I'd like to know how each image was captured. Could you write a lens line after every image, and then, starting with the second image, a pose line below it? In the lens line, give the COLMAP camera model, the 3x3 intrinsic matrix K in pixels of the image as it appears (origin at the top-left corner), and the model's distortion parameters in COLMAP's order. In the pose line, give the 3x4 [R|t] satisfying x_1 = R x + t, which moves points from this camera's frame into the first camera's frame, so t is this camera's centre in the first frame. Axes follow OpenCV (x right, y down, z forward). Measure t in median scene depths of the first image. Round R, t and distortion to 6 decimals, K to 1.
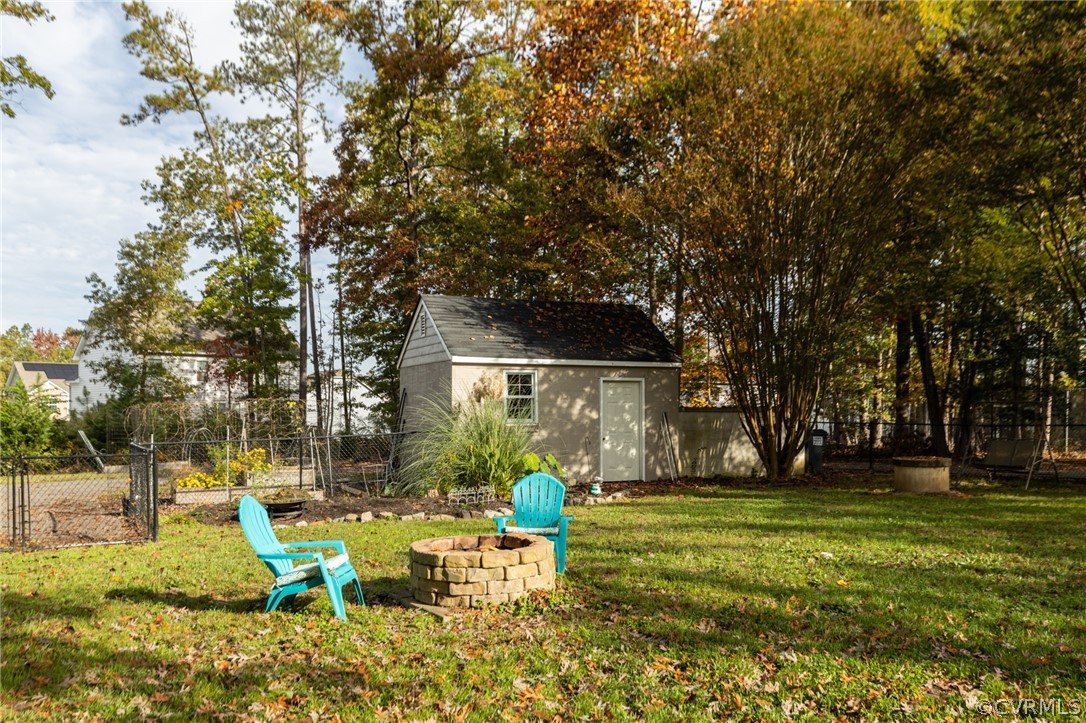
lens RADIAL K [[965.5, 0, 545.9], [0, 965.5, 436.7], [0, 0, 1]] dist [0.003885, 0.003732]
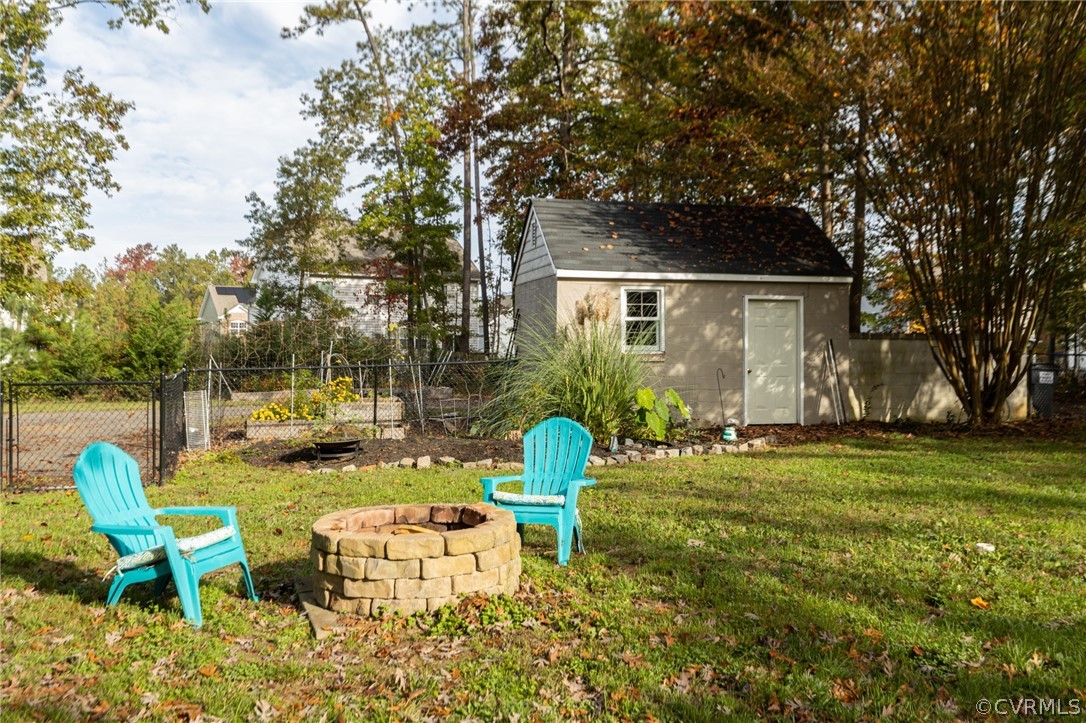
lens RADIAL K [[1039.0, 0, 539.6], [0, 1039.0, 336.2], [0, 0, 1]] dist [0.004822, -0.000315]
pose [[0.977454, 0.006766, -0.211039, 0.032494], [-0.012831, 0.999543, -0.027387, -0.000515], [0.210757, 0.029477, 0.977094, 0.050492]]
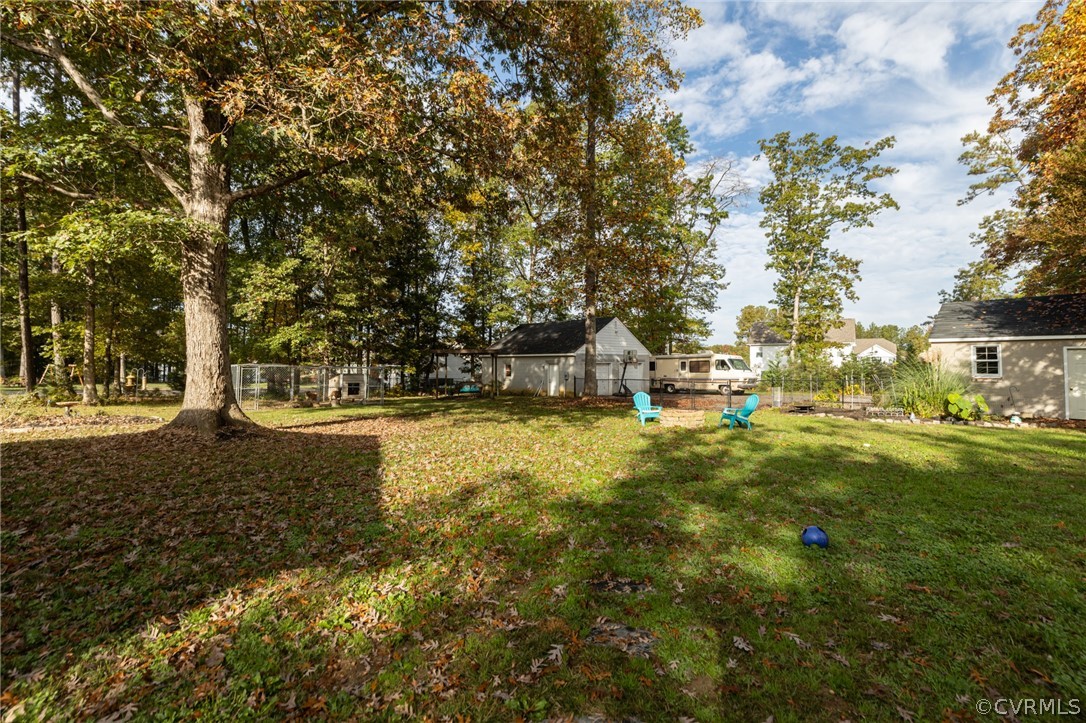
lens RADIAL K [[497.1, 0, 543.0], [0, 497.1, 361.5], [0, 0, 1]] dist [0.001937, -0.000248]
pose [[0.254517, -0.000496, -0.967068, 0.263424], [-0.023555, 0.999700, -0.006712, -0.006828], [0.966781, 0.024487, 0.254429, 0.019882]]
